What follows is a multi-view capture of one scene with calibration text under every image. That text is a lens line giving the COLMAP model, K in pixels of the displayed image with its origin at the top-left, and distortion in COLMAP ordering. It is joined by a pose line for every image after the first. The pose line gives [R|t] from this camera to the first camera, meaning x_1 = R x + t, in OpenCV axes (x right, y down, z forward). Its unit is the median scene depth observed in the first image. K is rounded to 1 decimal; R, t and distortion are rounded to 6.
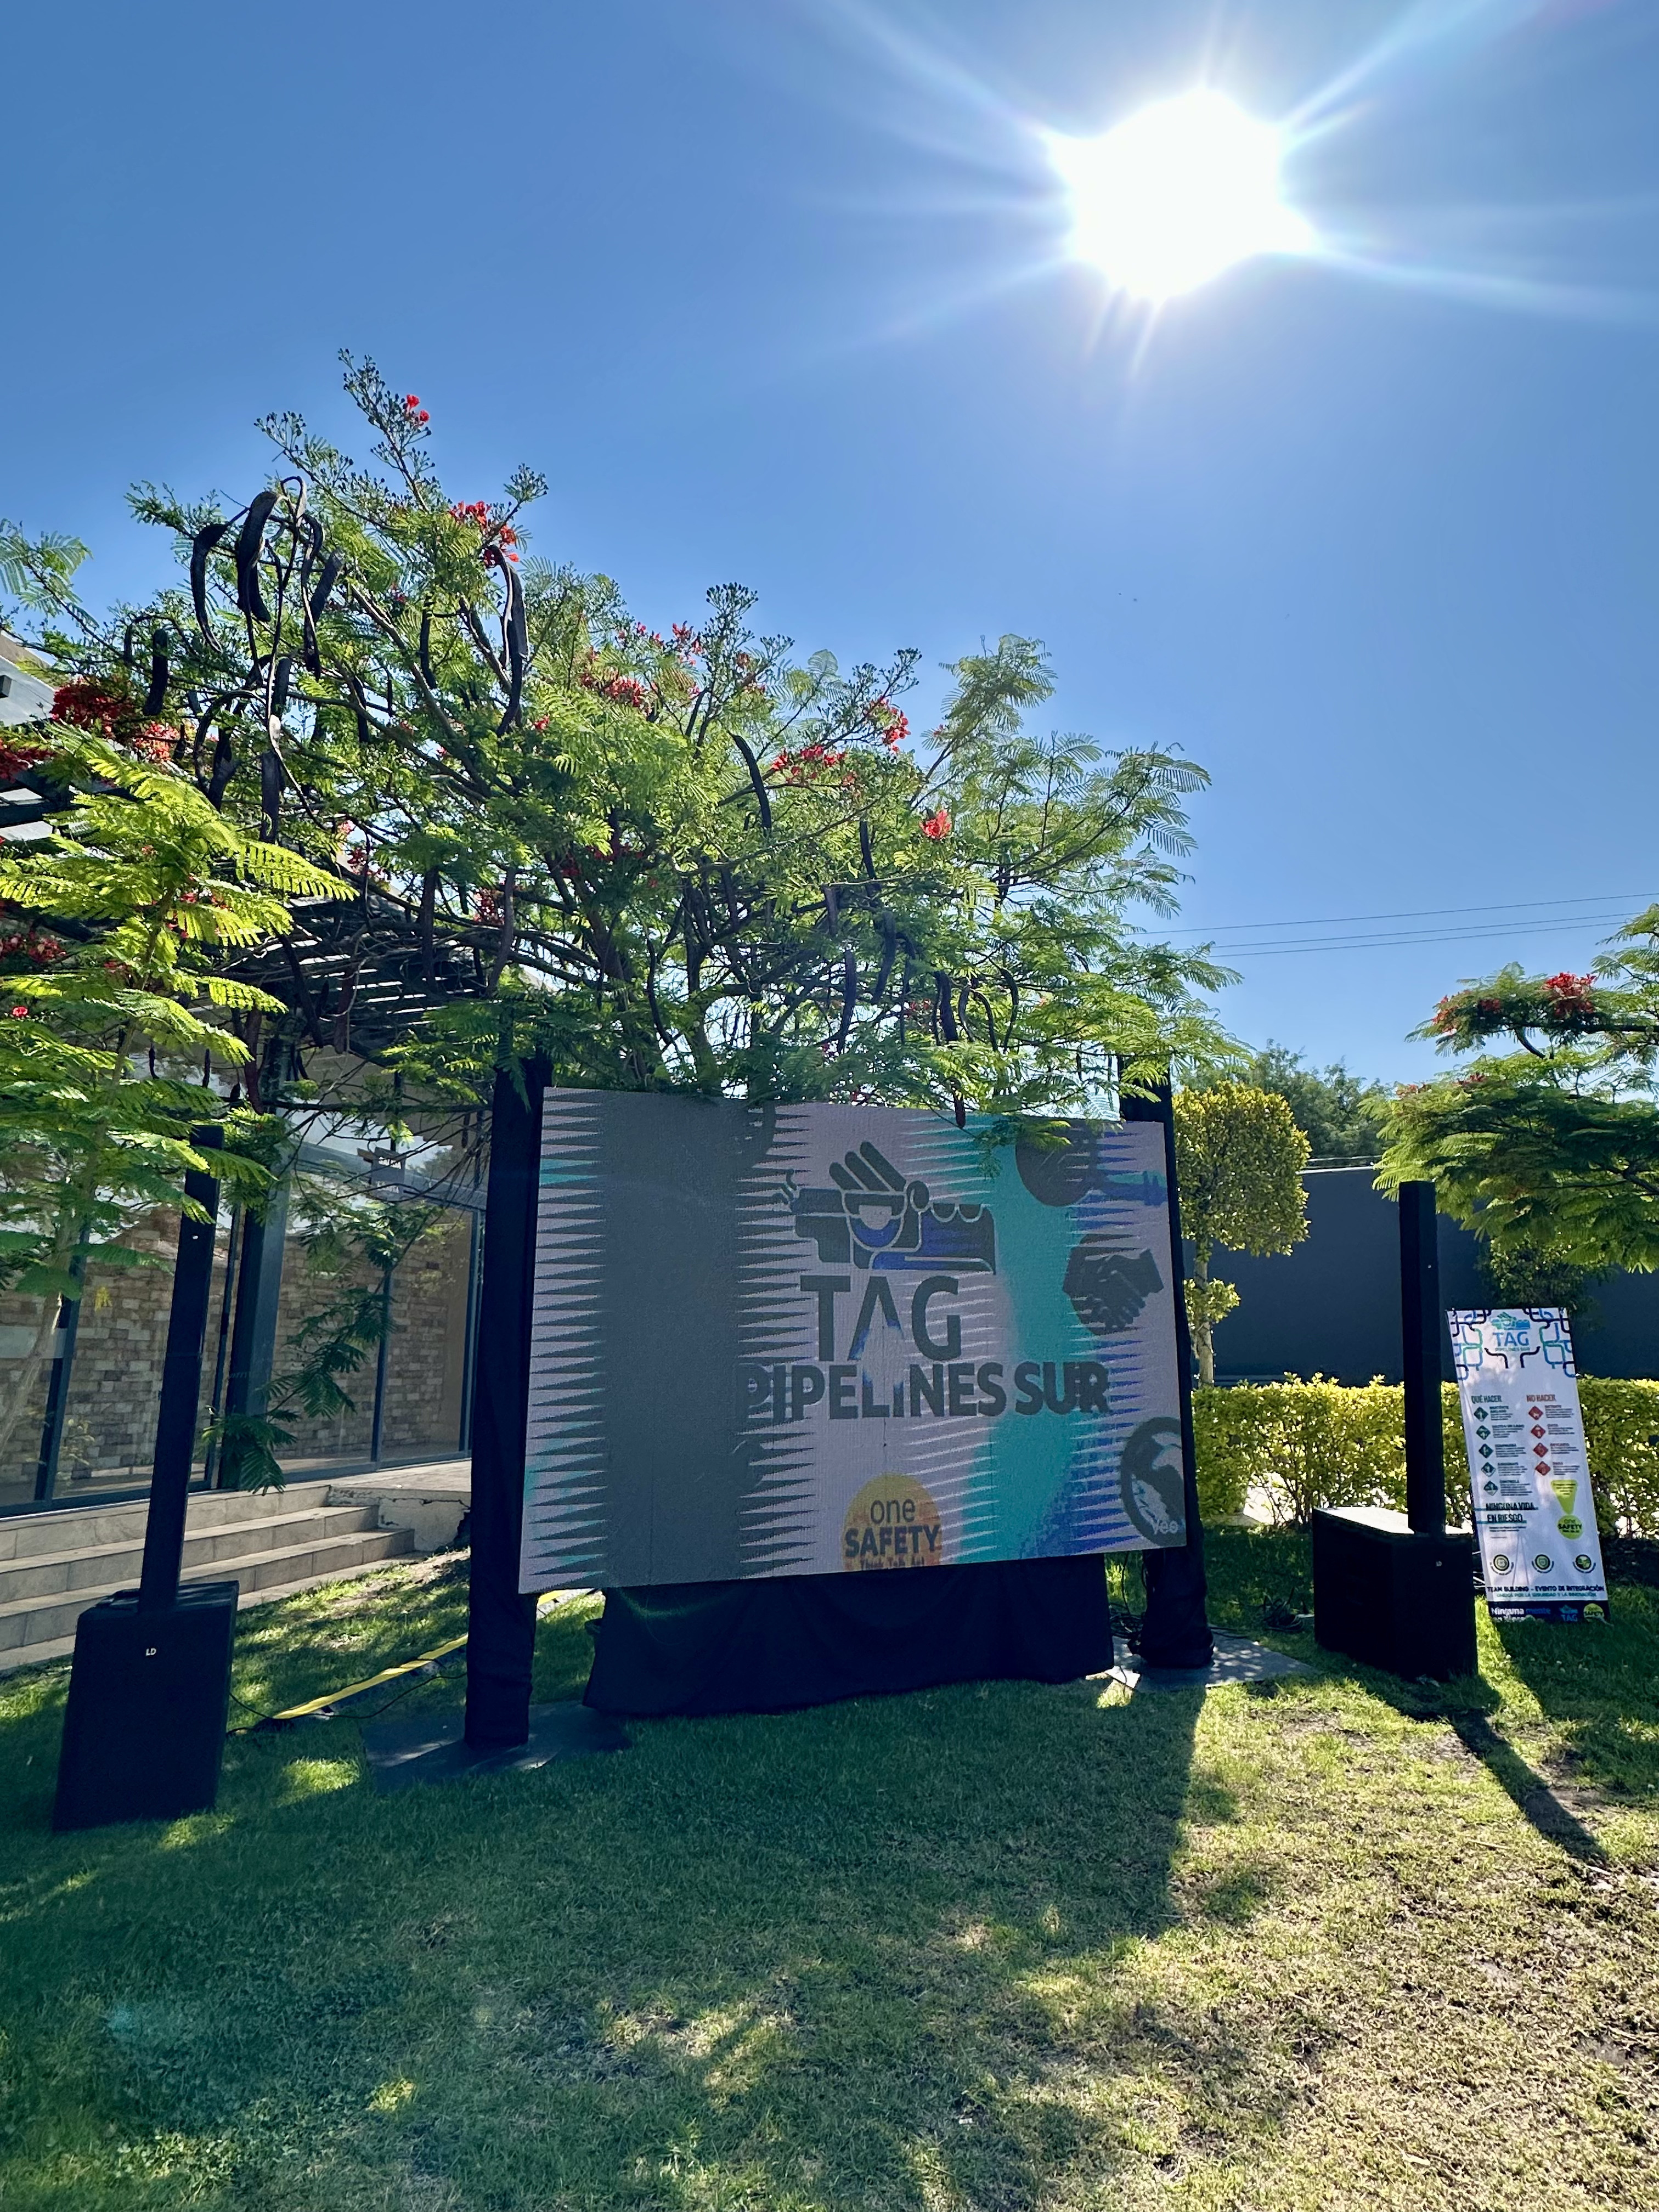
lens RADIAL K [[1132.3, 0, 829.5], [0, 1132.3, 1106.0], [0, 0, 1]] dist [-0.000717, 0.000855]
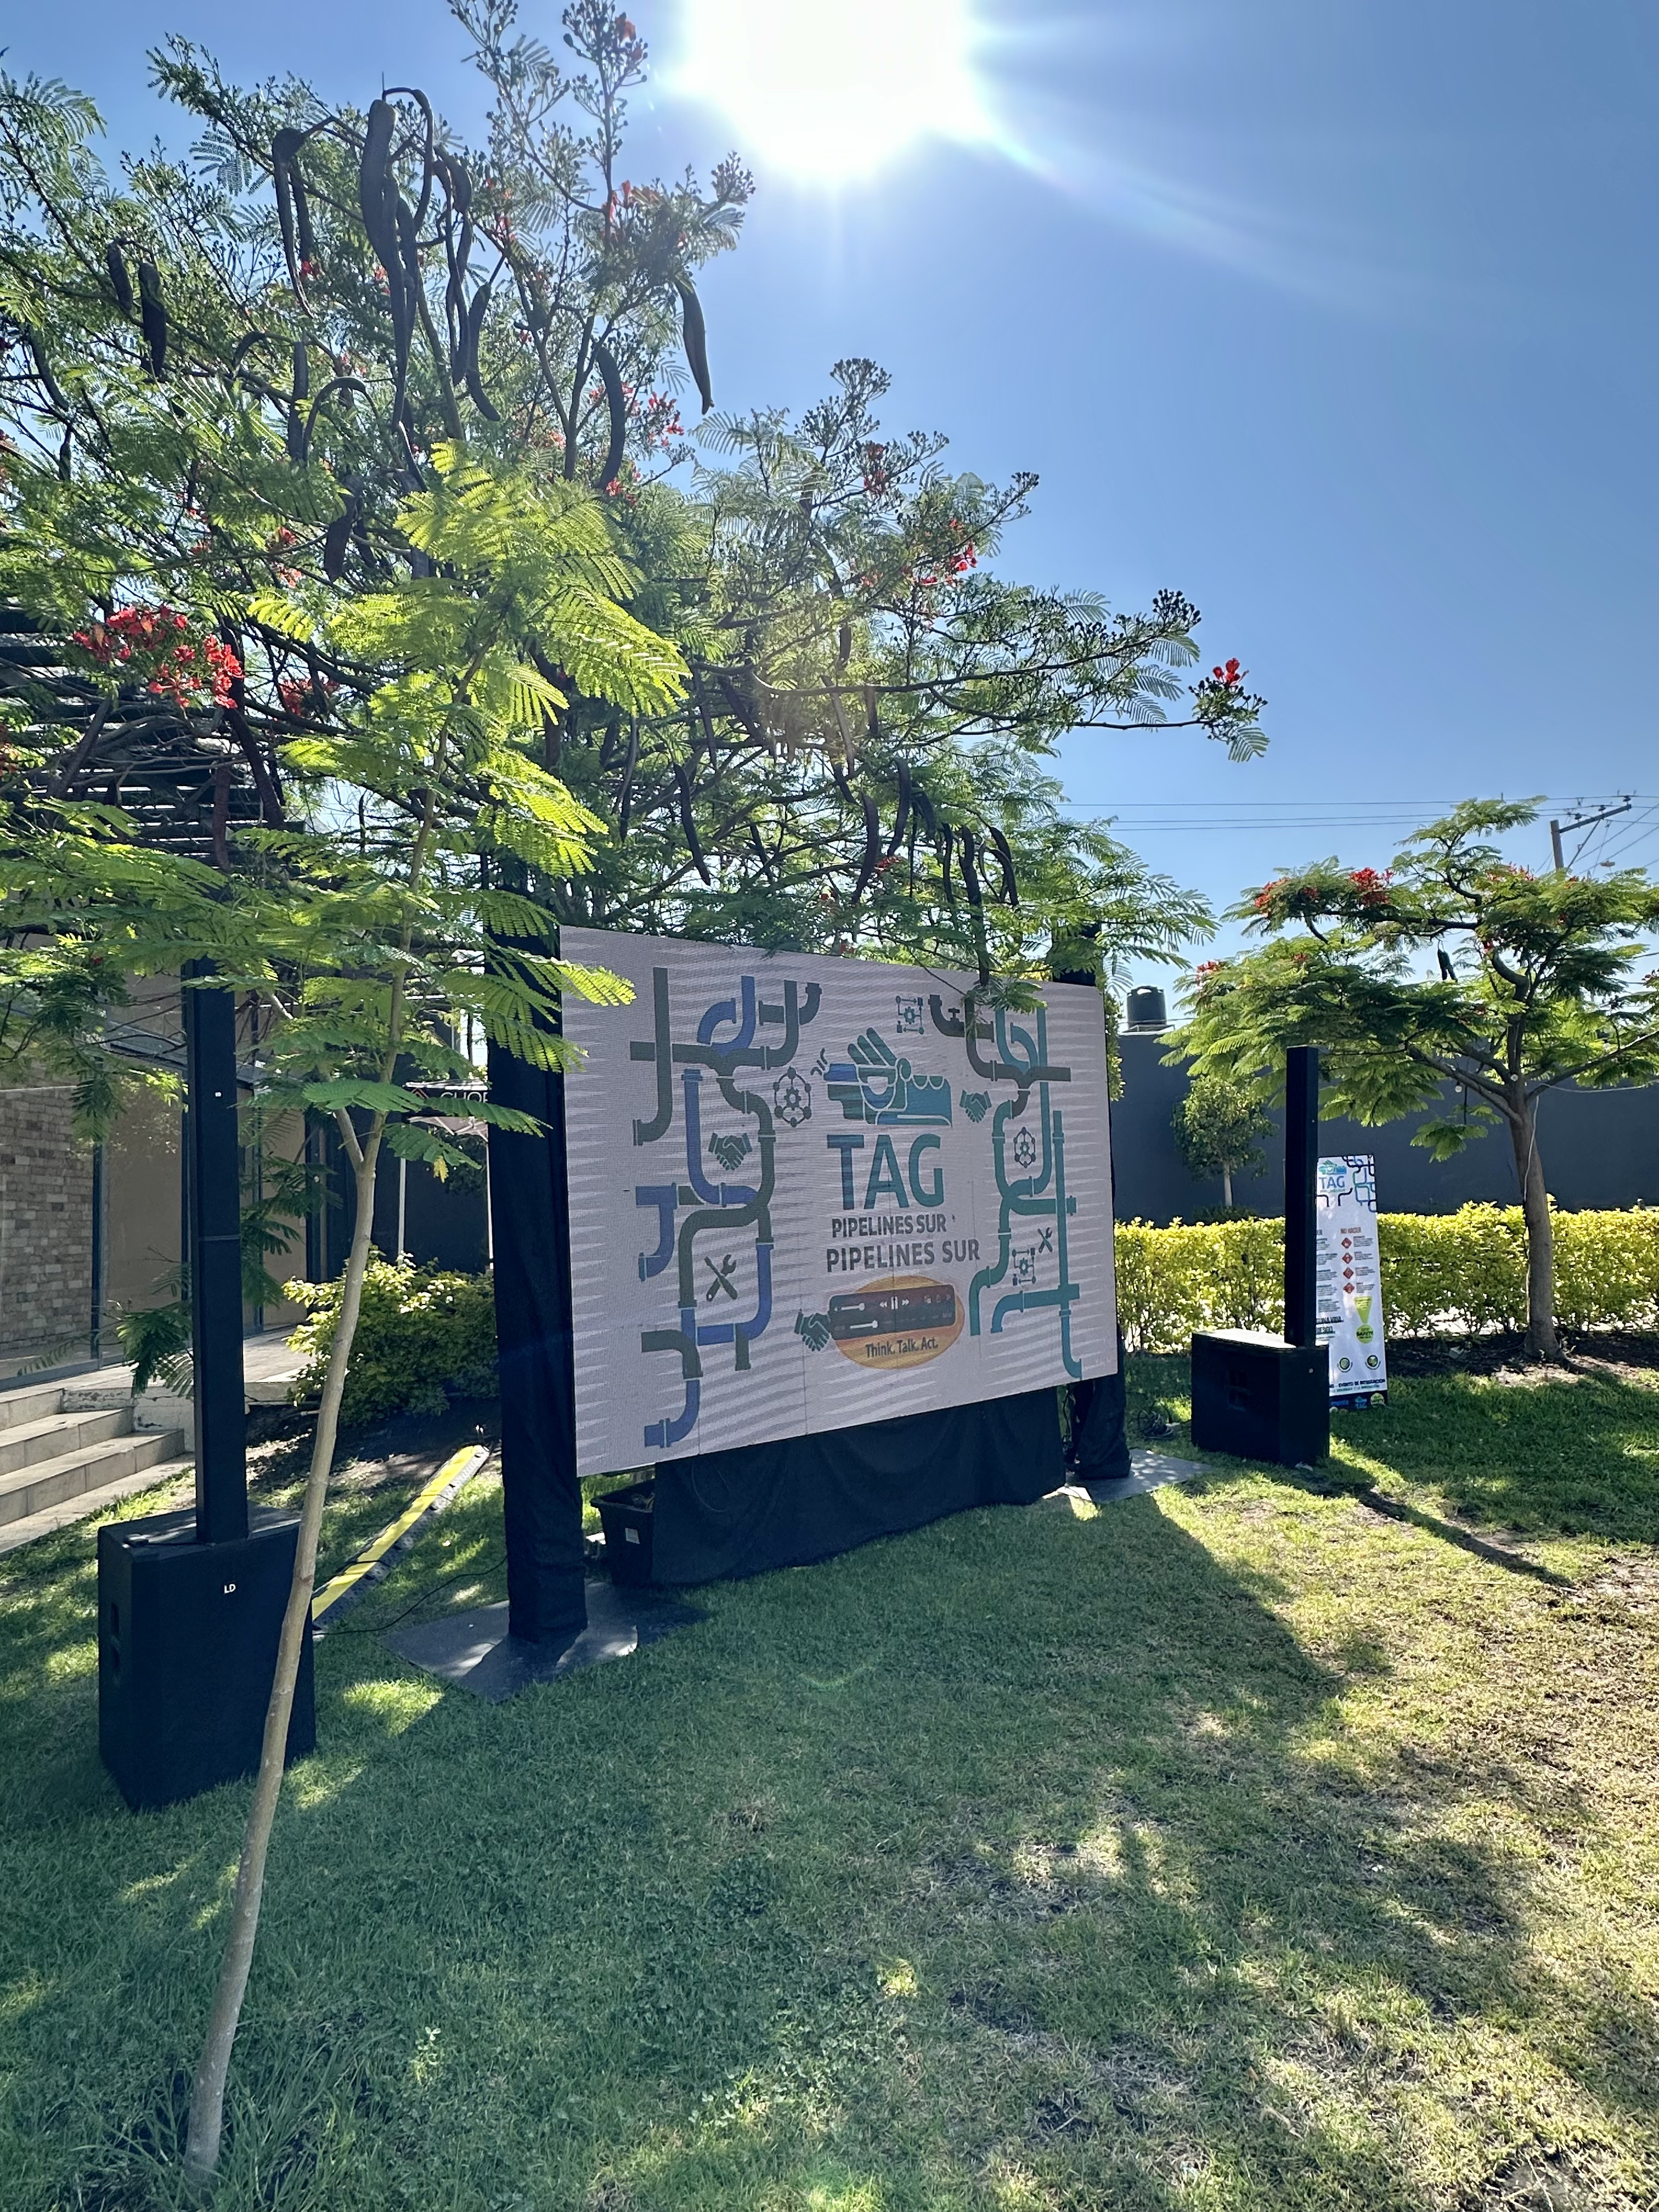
lens RADIAL K [[1128.7, 0, 829.5], [0, 1128.7, 1106.0], [0, 0, 1]] dist [-0.002741, -0.000524]
pose [[0.947652, -0.002919, 0.319291, -0.349547], [-0.035246, 0.992891, 0.113686, 0.016784], [-0.317353, -0.118988, 0.940813, 0.098057]]
